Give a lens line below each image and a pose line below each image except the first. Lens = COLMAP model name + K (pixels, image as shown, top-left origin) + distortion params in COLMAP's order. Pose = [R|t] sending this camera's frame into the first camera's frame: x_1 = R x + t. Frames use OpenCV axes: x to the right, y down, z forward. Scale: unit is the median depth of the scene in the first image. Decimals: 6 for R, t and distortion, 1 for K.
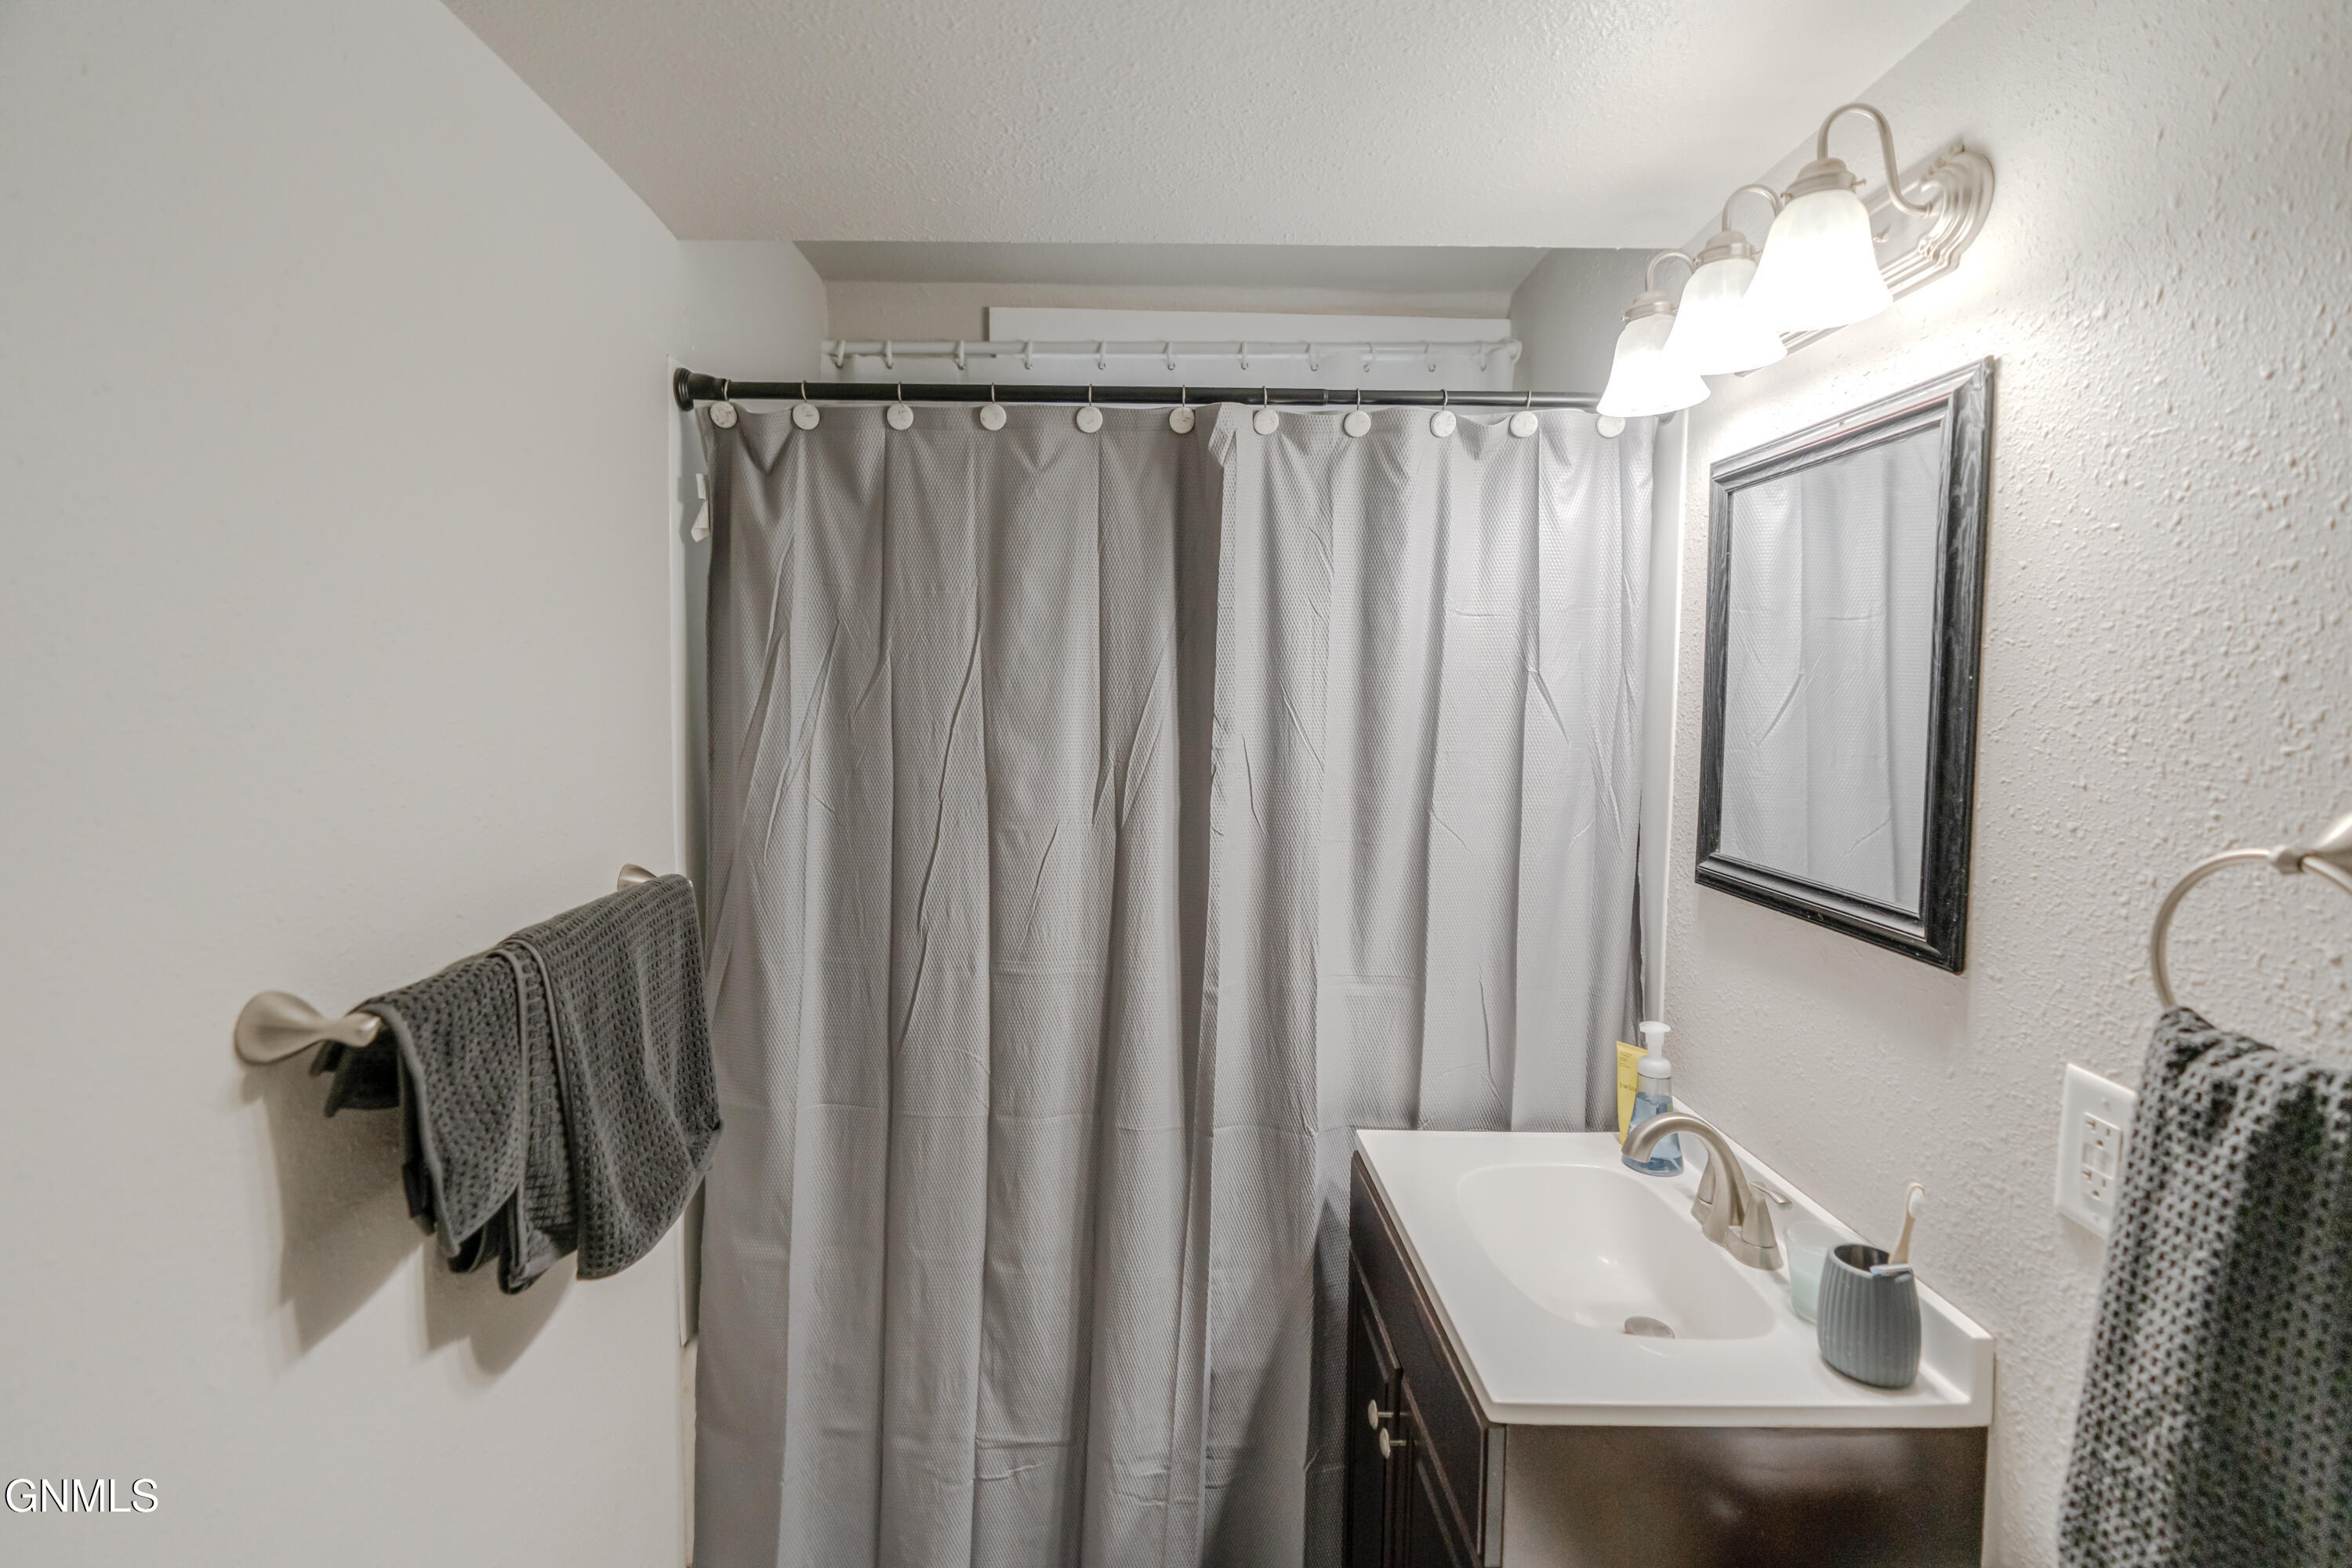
lens RADIAL K [[1069.3, 0, 1197.1], [0, 1069.3, 773.8], [0, 0, 1]] dist [-0.000126, 0.000558]
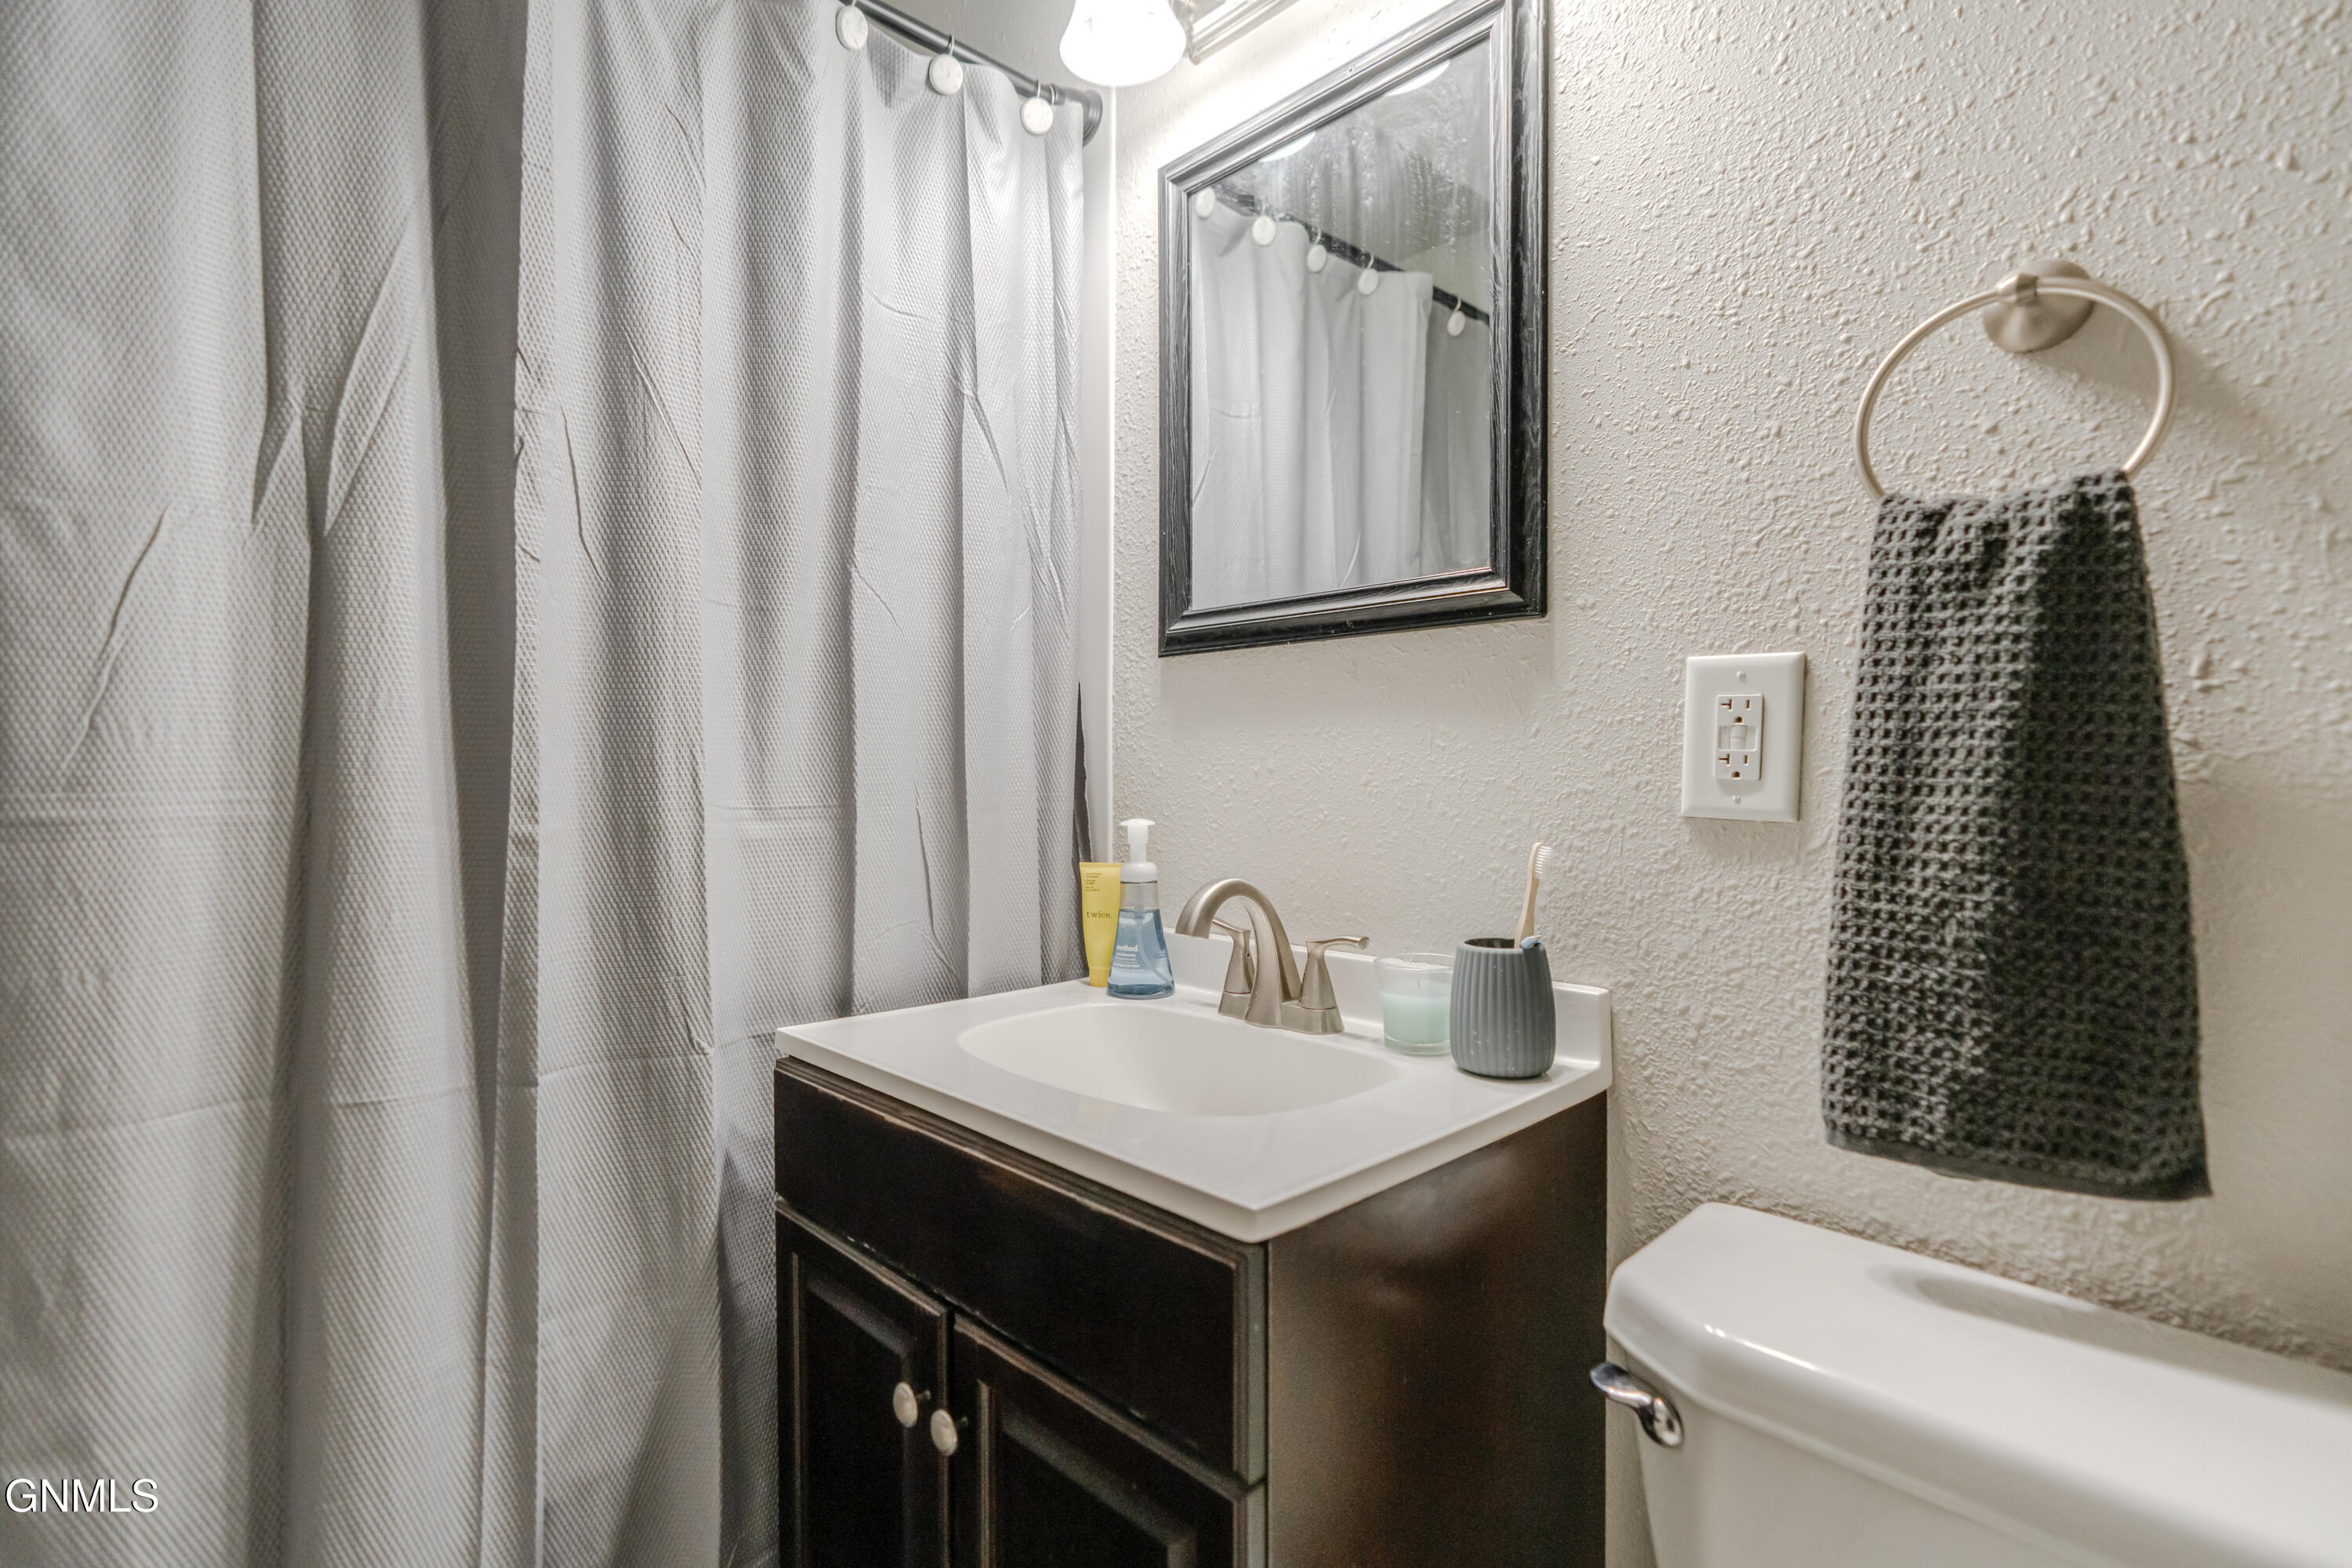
lens RADIAL K [[1093.6, 0, 1158.0], [0, 1093.6, 762.7], [0, 0, 1]] dist [-0.010702, 0.005162]
pose [[0.762494, -0.033361, 0.646135, -0.187558], [0.067008, 0.997371, -0.027580, 0.359819], [-0.643516, 0.064326, 0.762725, 0.561445]]
